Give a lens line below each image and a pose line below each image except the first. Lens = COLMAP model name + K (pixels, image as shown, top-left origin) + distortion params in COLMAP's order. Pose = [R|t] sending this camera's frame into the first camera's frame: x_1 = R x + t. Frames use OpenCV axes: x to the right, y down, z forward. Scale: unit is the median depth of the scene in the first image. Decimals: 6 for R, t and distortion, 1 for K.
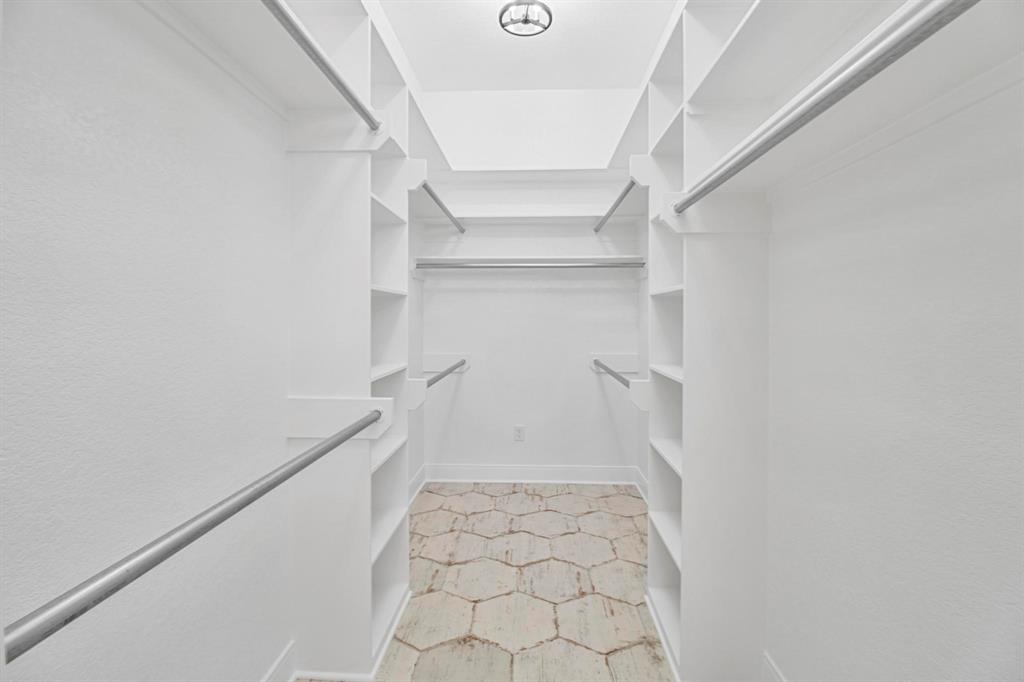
lens RADIAL K [[471.8, 0, 515.2], [0, 471.8, 331.6], [0, 0, 1]] dist [-0.013669, -0.000408]
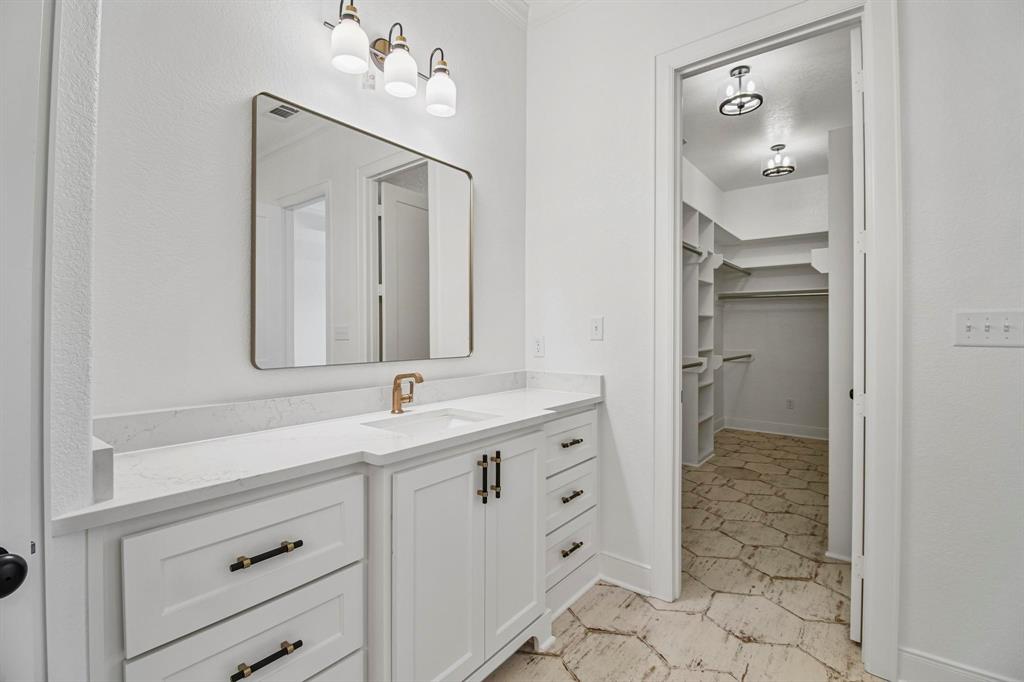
lens RADIAL K [[471.8, 0, 515.2], [0, 471.8, 331.6], [0, 0, 1]] dist [-0.013669, -0.000408]
pose [[0.811701, -0.004108, -0.584059, 0.293941], [-0.013153, 0.999593, -0.025310, 0.056930], [0.583925, 0.028226, 0.811317, -1.278767]]
